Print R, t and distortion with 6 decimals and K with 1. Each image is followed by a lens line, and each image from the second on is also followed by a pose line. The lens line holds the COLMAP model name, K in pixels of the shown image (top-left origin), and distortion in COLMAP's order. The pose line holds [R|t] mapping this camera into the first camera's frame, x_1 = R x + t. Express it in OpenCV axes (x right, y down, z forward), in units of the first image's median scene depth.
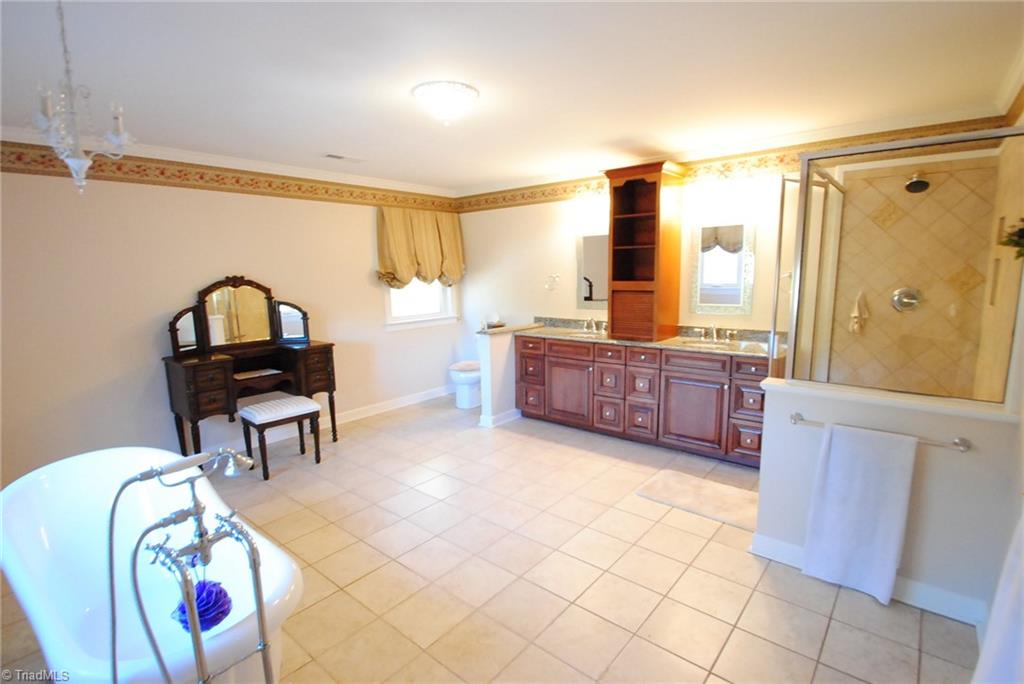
lens RADIAL K [[491.8, 0, 512.0], [0, 491.8, 342.0], [0, 0, 1]] dist [-0.000256, -0.000081]
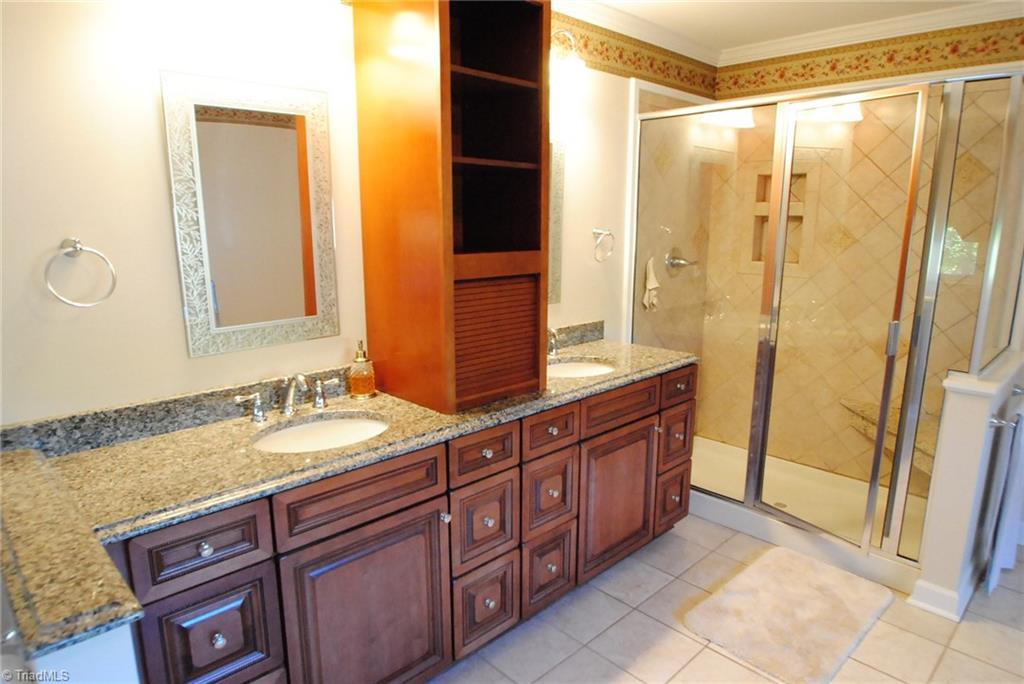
lens RADIAL K [[594.2, 0, 512.0], [0, 594.2, 342.0], [0, 0, 1]] dist [0.003045, 0.000572]
pose [[0.131425, -0.179508, 0.974938, -0.221125], [0.145485, 0.976313, 0.160149, -0.127730], [-0.980593, 0.120791, 0.154428, 0.920261]]
